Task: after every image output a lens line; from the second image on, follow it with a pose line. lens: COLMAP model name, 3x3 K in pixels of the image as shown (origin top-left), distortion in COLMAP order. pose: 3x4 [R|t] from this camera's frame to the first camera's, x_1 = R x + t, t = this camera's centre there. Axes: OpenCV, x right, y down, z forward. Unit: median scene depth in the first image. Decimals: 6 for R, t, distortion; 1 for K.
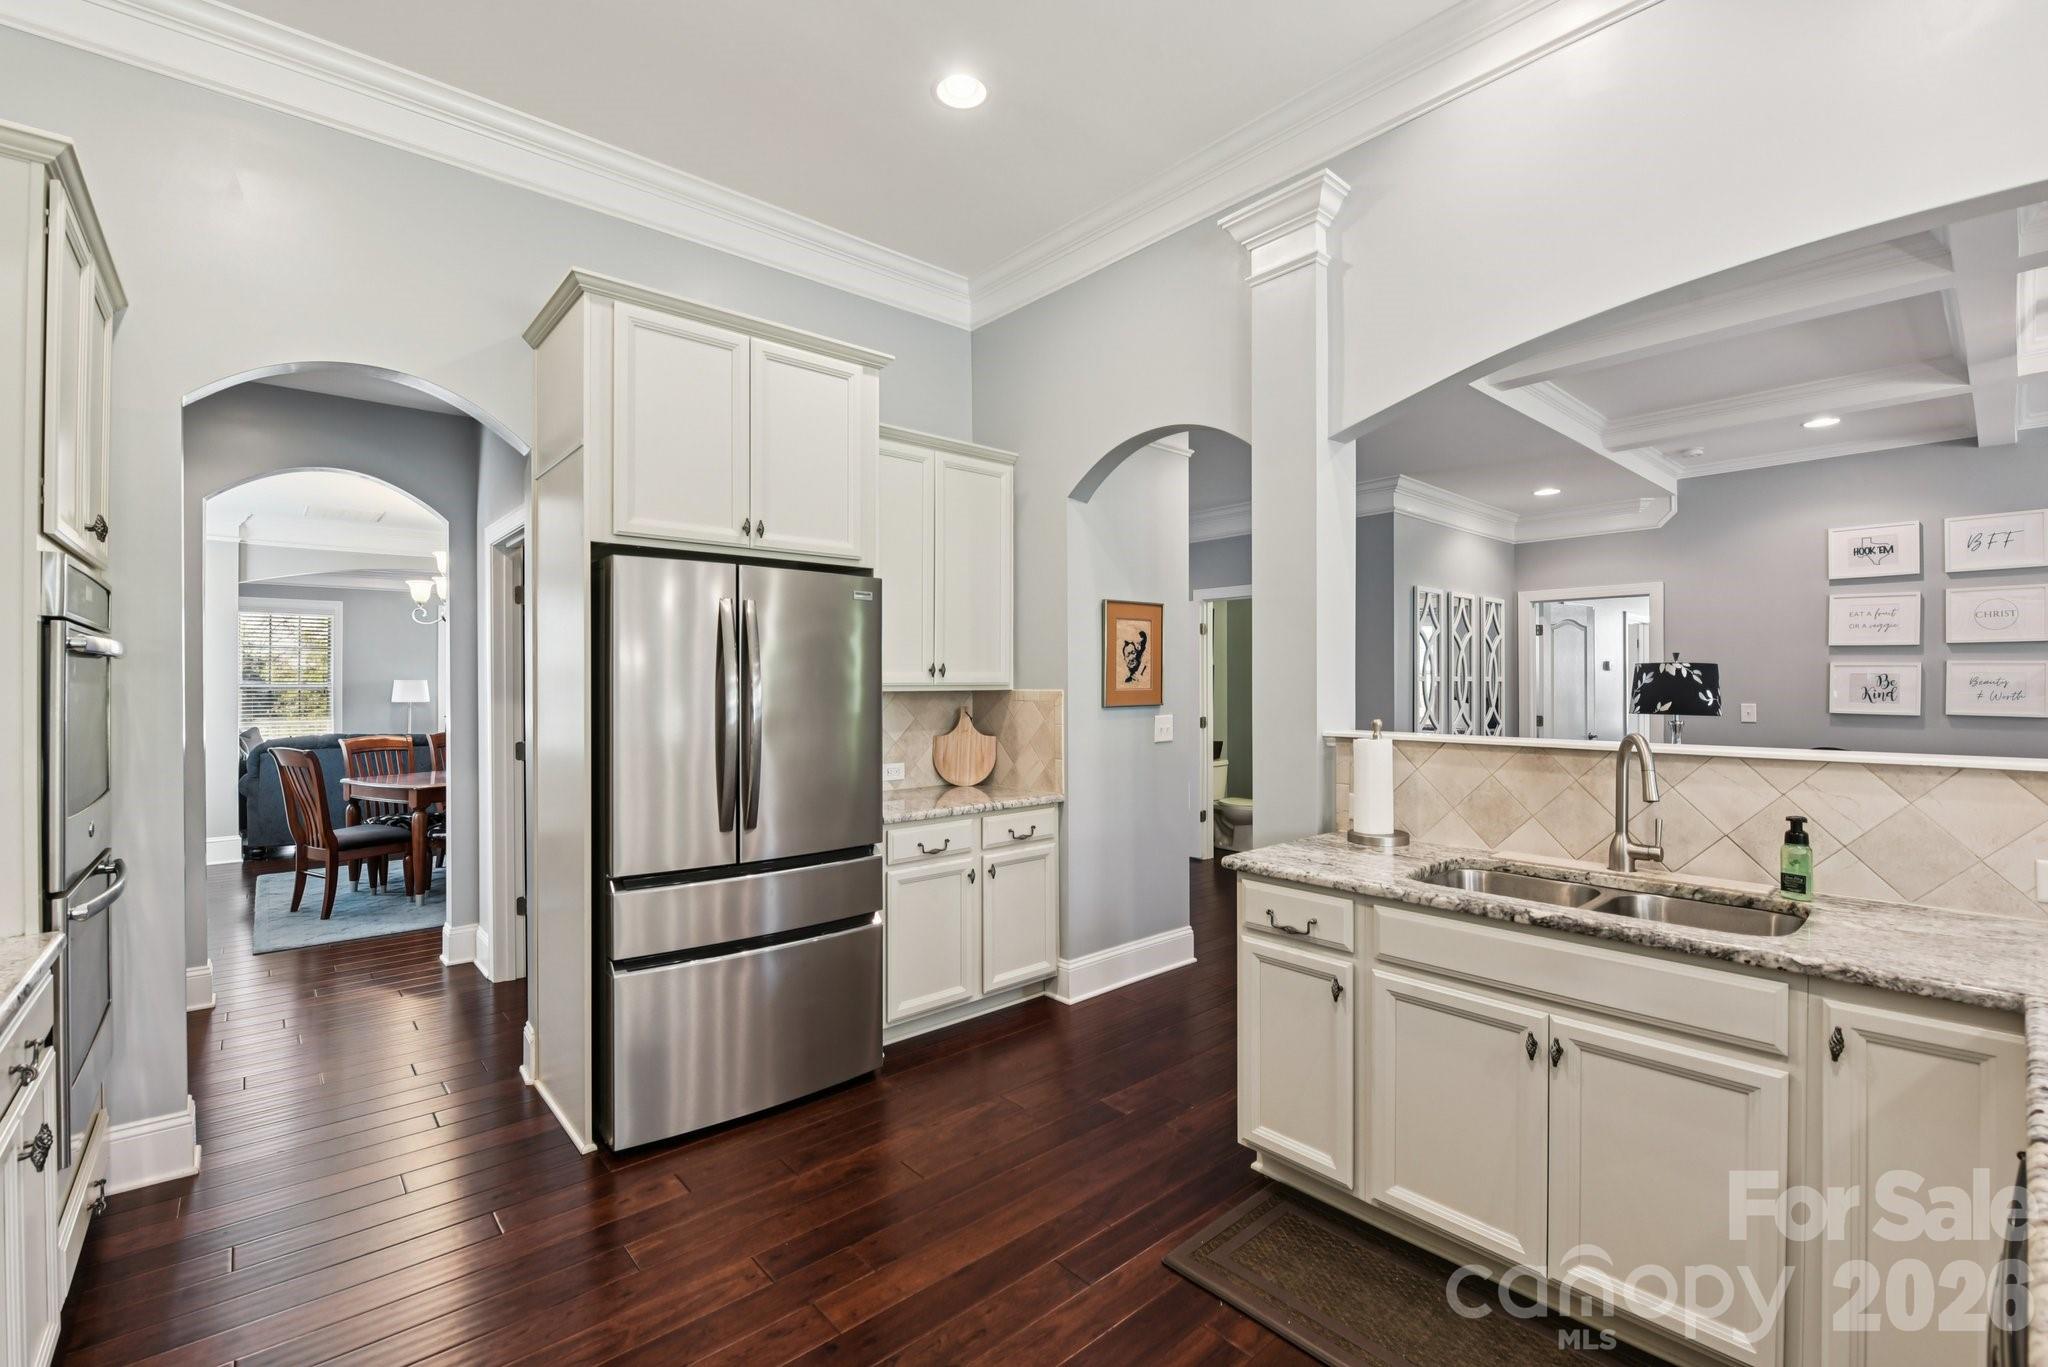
lens RADIAL K [[933.8, 0, 1024.0], [0, 933.8, 683.5], [0, 0, 1]] dist [0.001158, -0.000204]
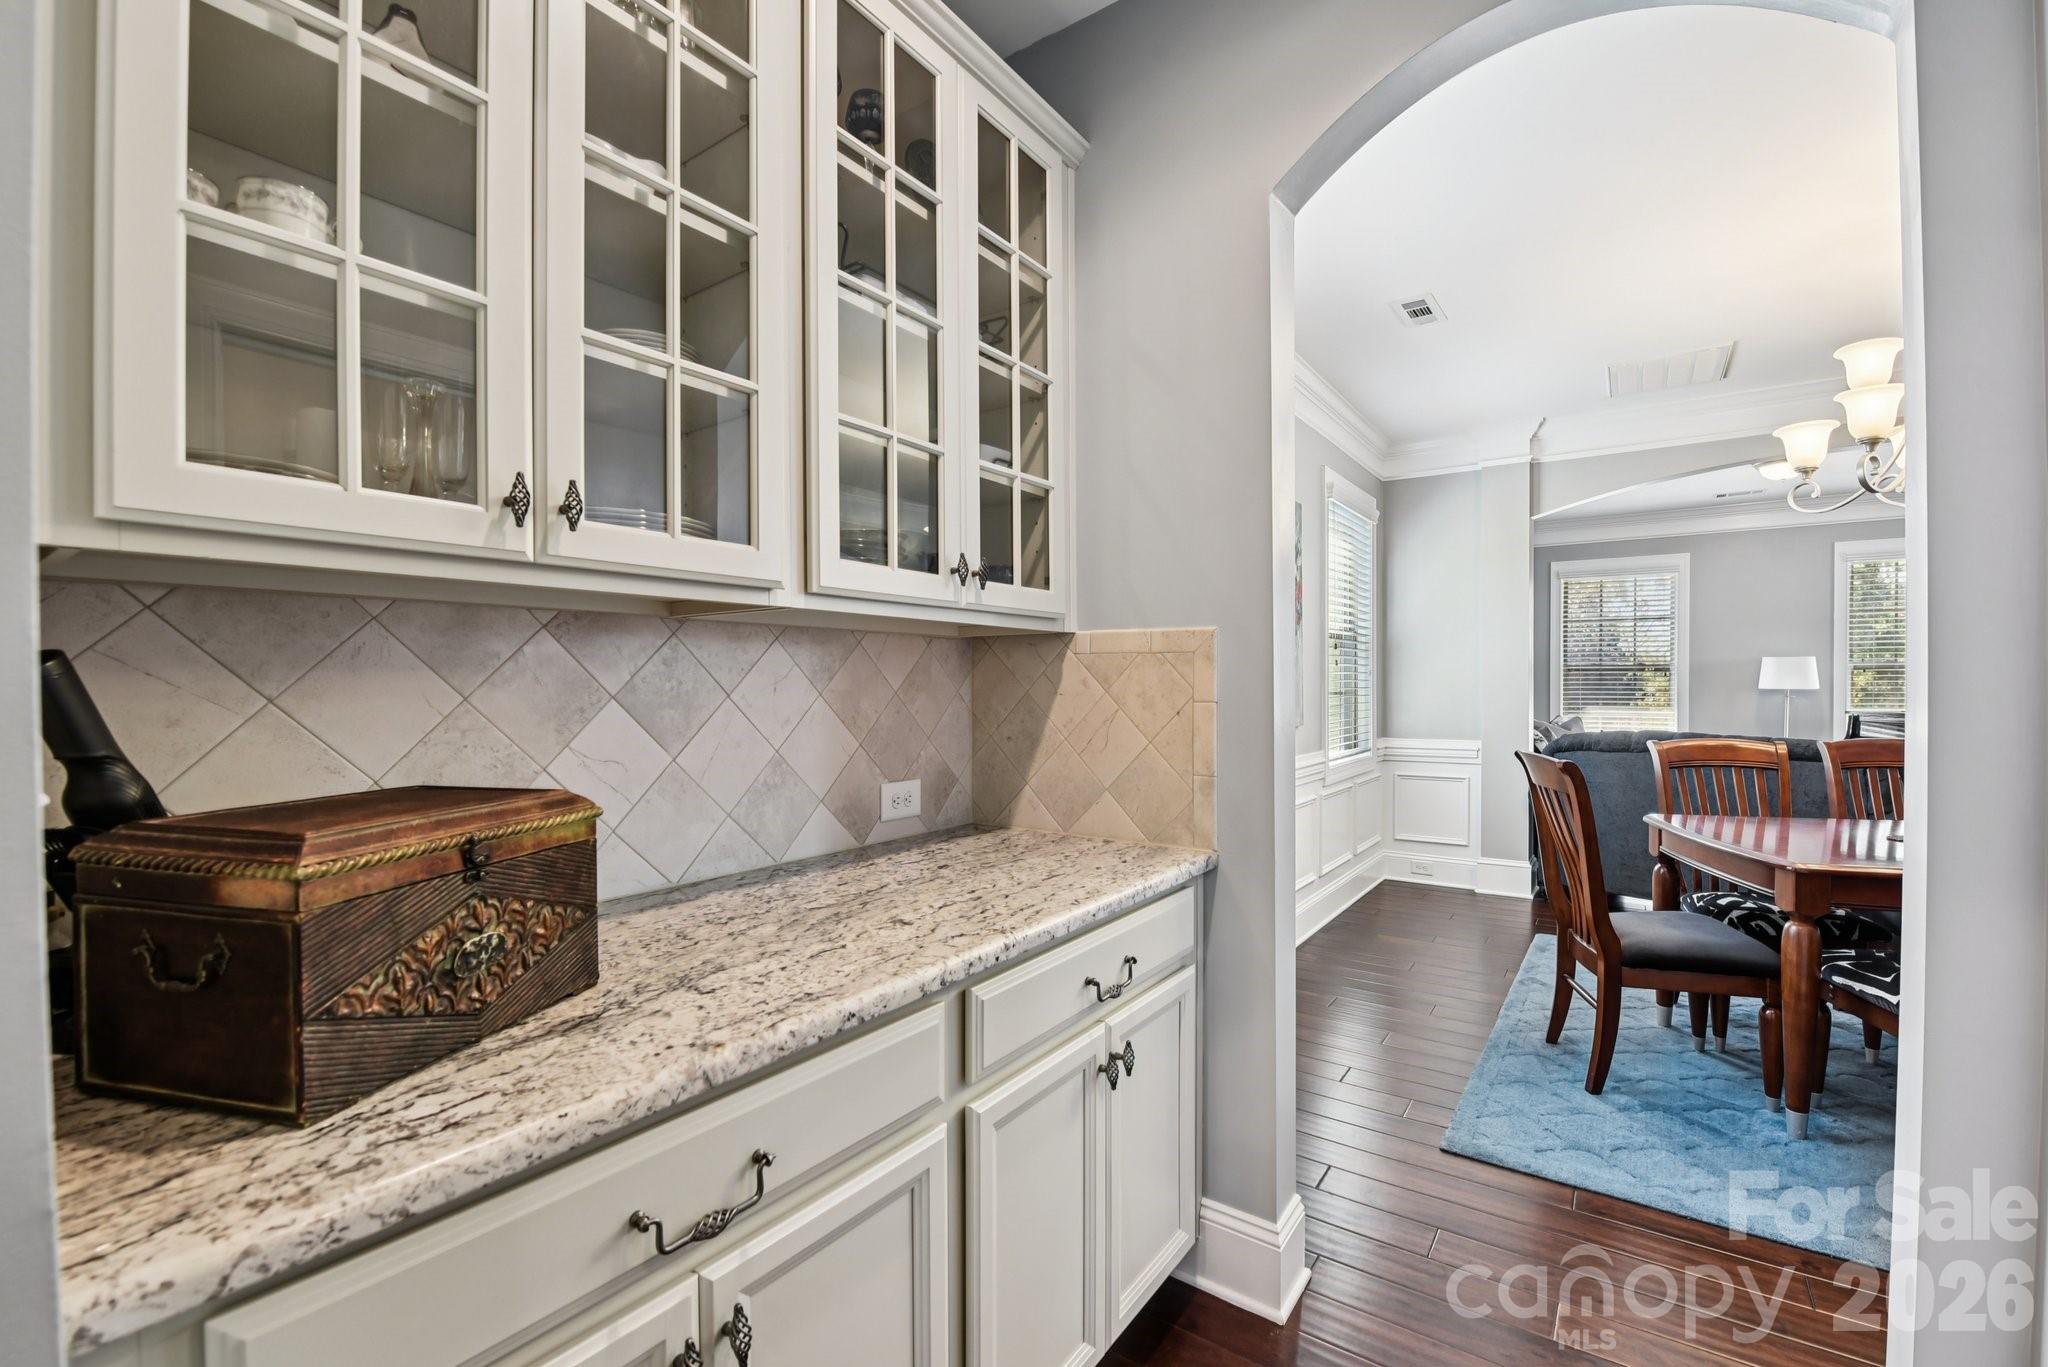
lens RADIAL K [[877.9, 0, 1024.0], [0, 877.9, 683.5], [0, 0, 1]] dist [-0.002734, -0.000264]
pose [[0.267493, 0.010175, -0.963506, -0.322675], [-0.002382, 0.999948, 0.009898, 0.020062], [0.963557, -0.000353, 0.267504, 0.496391]]
